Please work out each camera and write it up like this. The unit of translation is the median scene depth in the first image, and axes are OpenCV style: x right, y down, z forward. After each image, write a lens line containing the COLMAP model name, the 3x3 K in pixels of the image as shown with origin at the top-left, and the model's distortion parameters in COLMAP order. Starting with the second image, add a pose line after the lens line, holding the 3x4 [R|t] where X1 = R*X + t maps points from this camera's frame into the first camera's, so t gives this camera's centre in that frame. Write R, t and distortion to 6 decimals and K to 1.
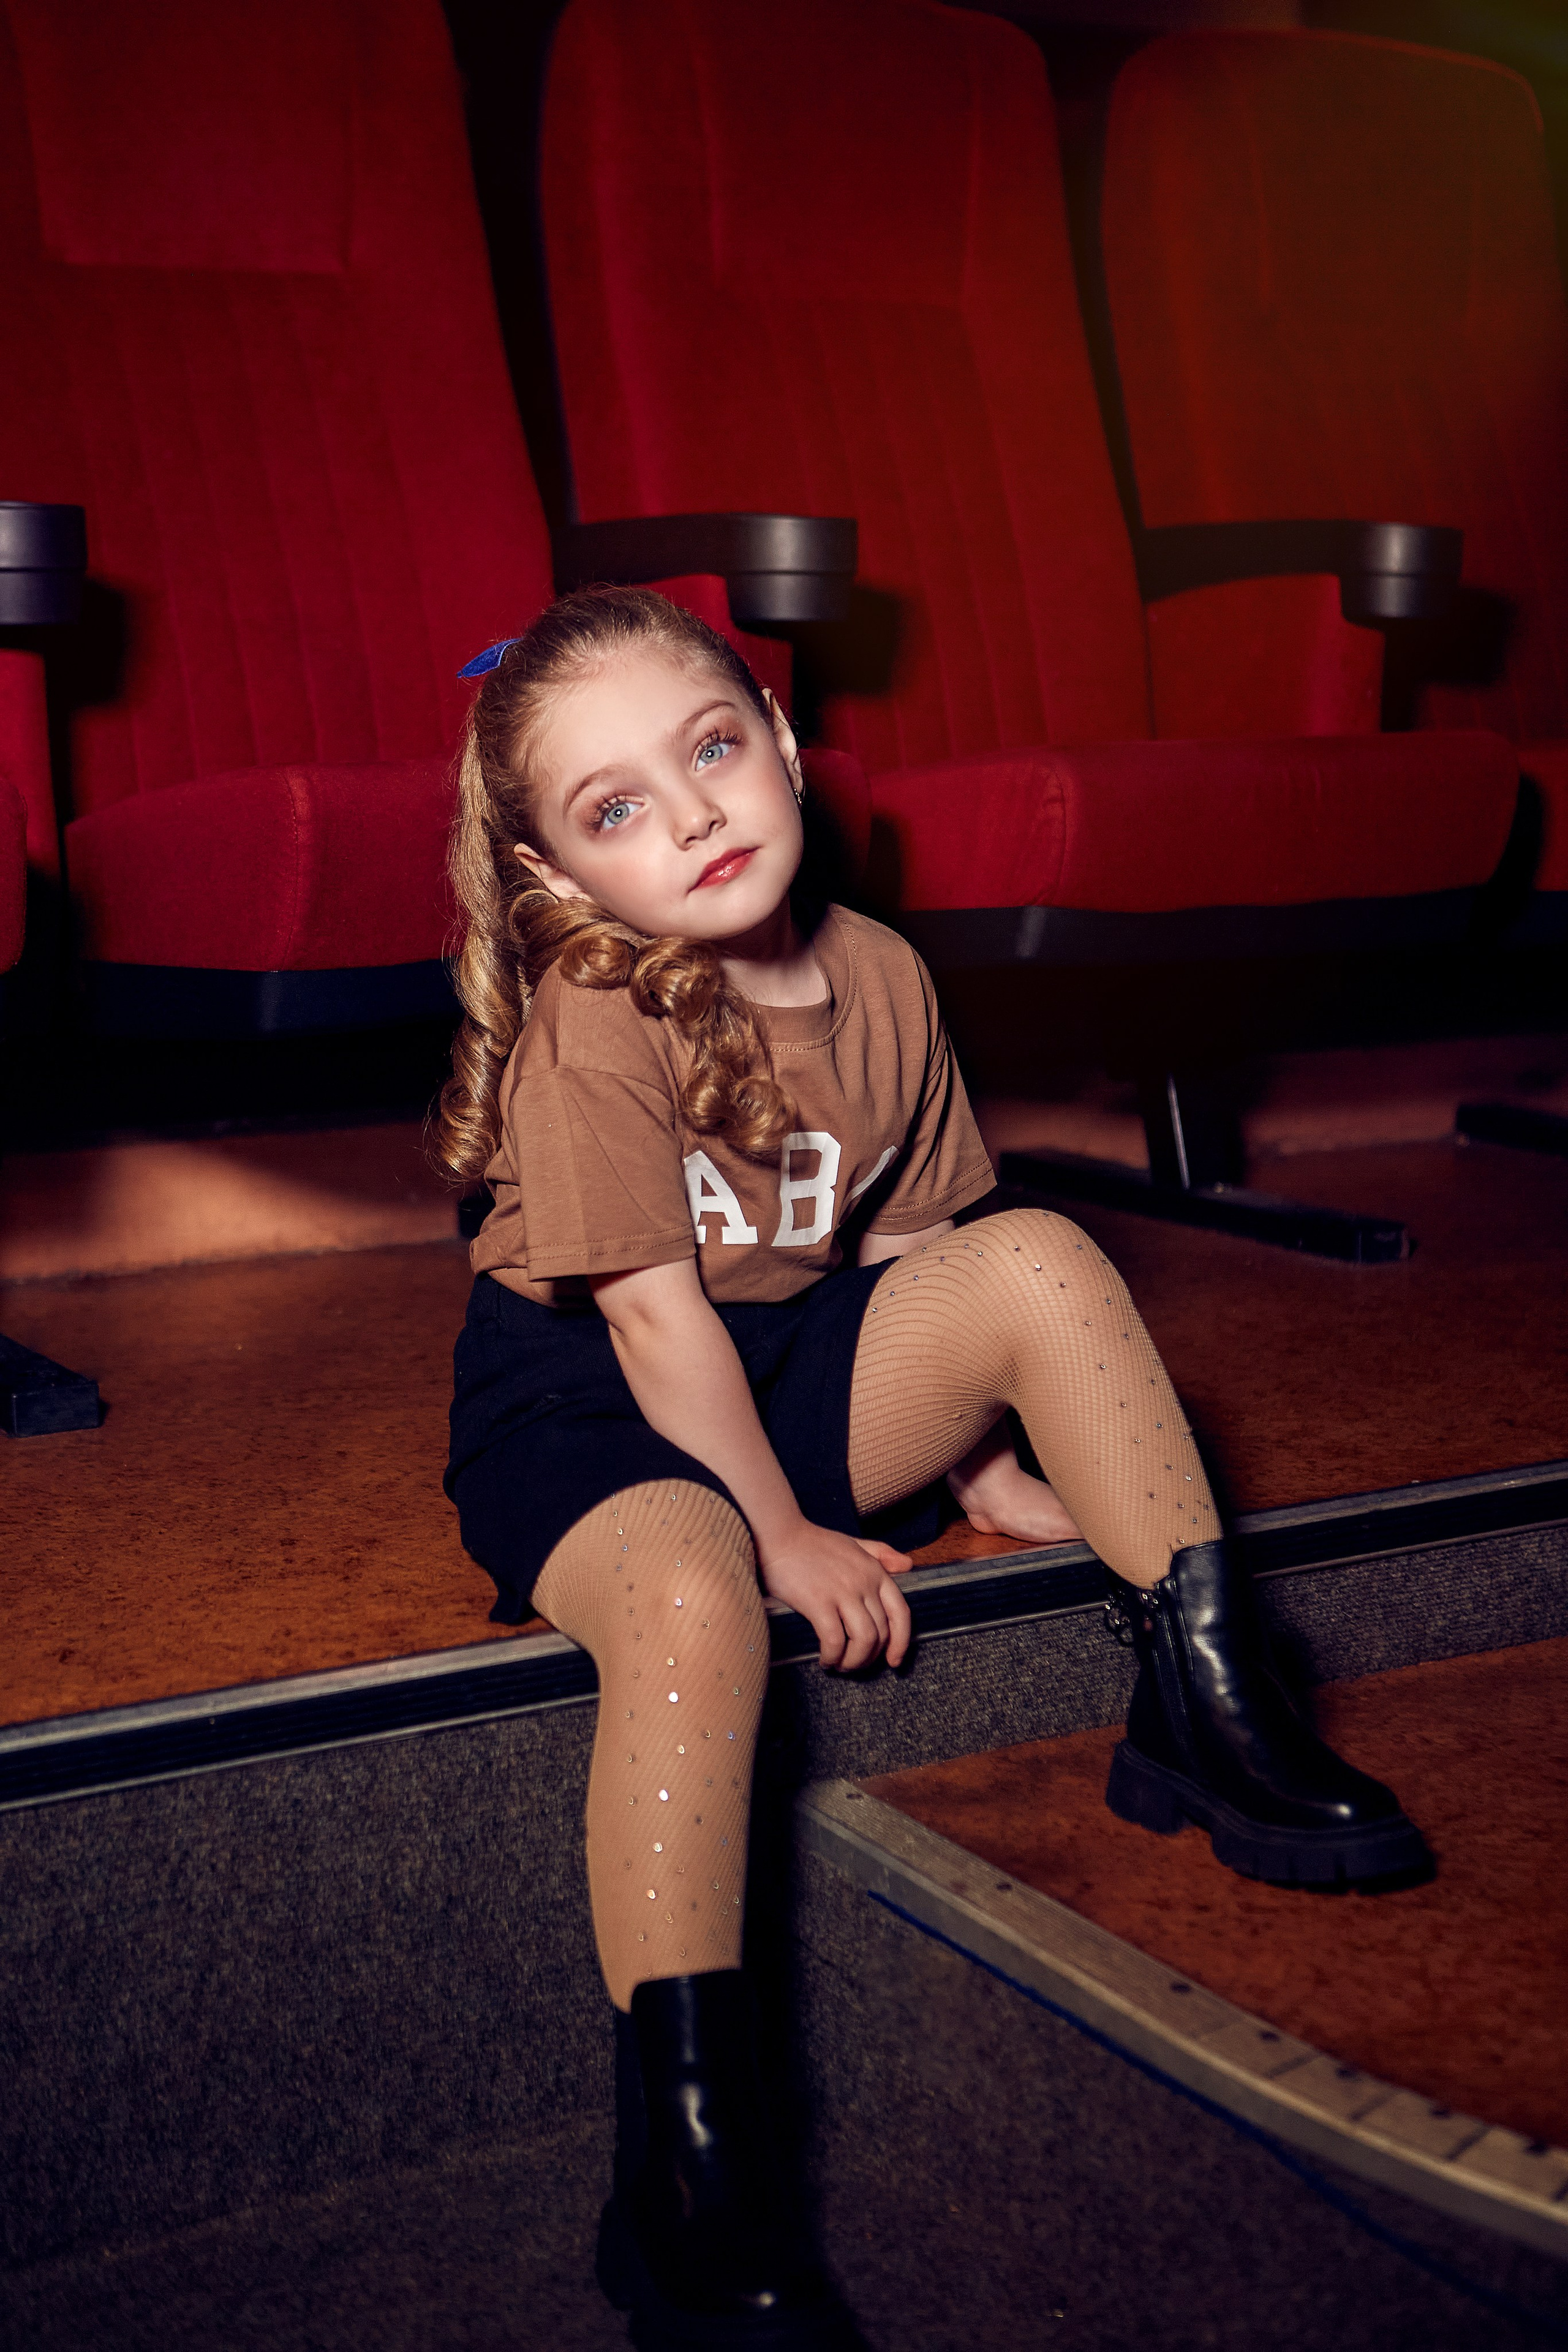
lens RADIAL K [[3432.1, 0, 783.1], [0, 3432.1, 1164.1], [0, 0, 1]] dist [0.055901, 0.000000]
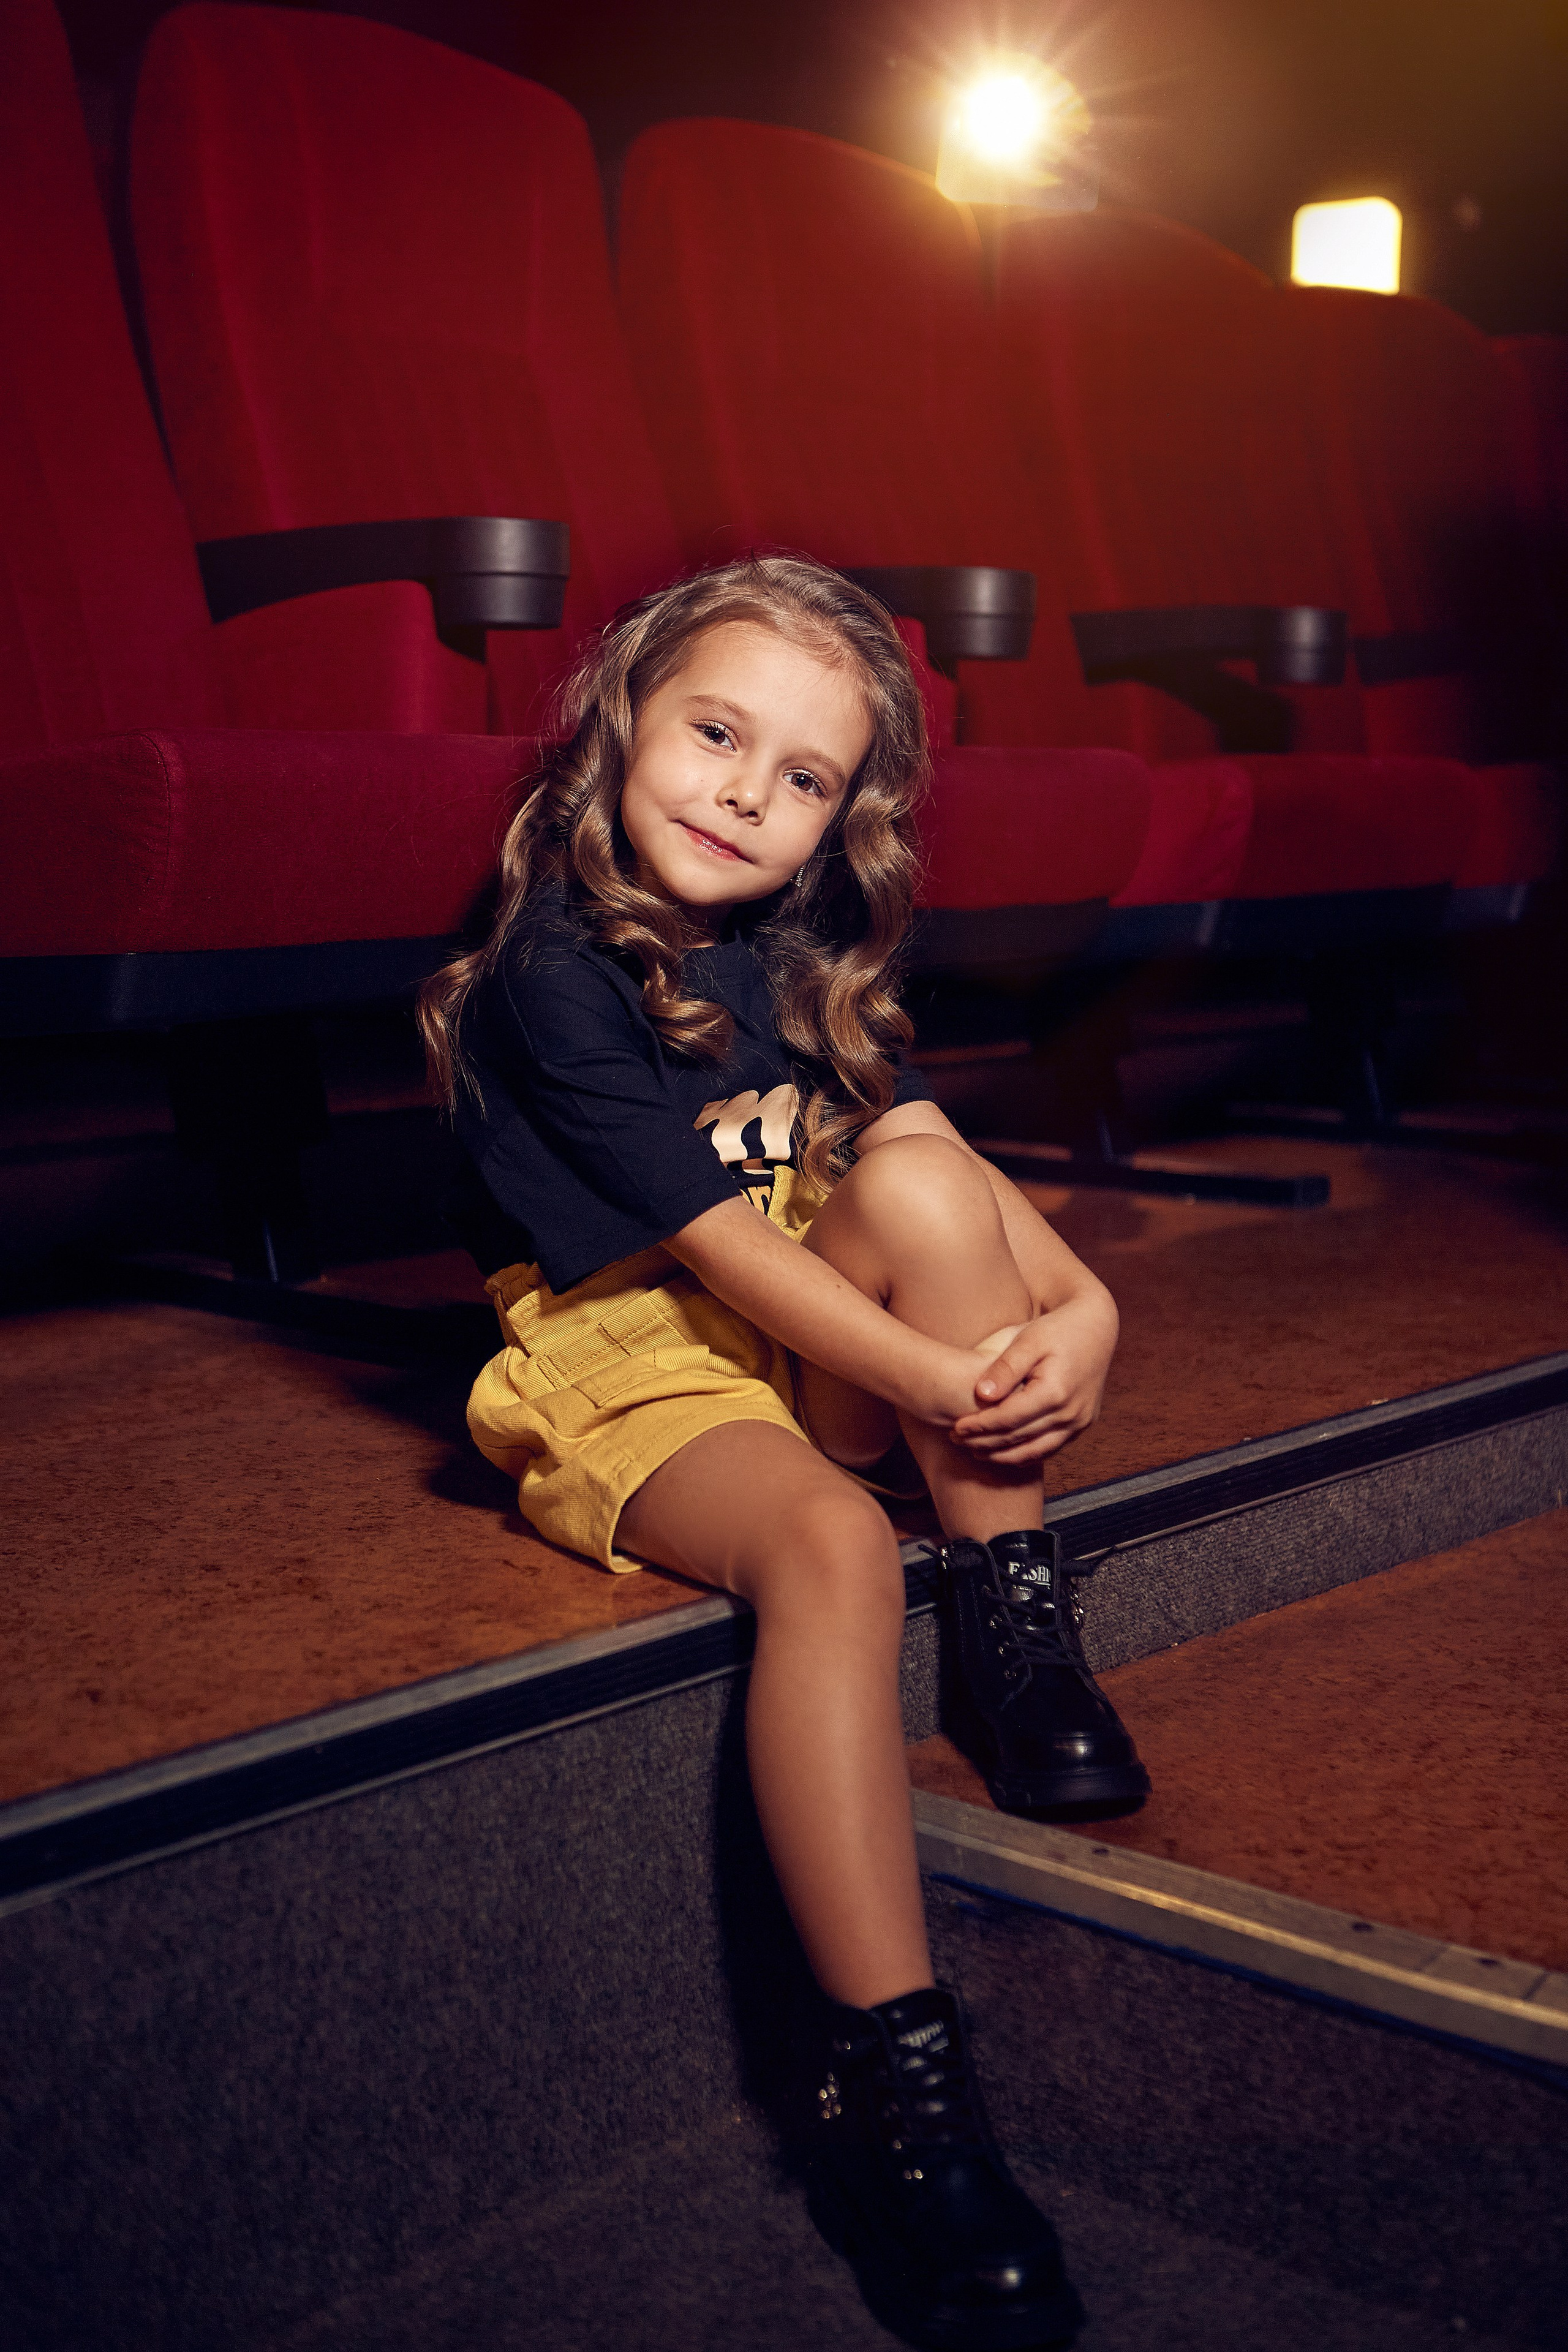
lens RADIAL K [[3063.3, 0, 786.6], [0, 3063.3, 1190.7], [0, 0, 1]] dist [0.028012, 0.000000]
pose [[0.950723, -0.035006, 0.308060, -0.282078], [0.044275, 0.998751, -0.023148, 0.040240], [-0.306865, 0.035647, 0.951085, 0.198747]]
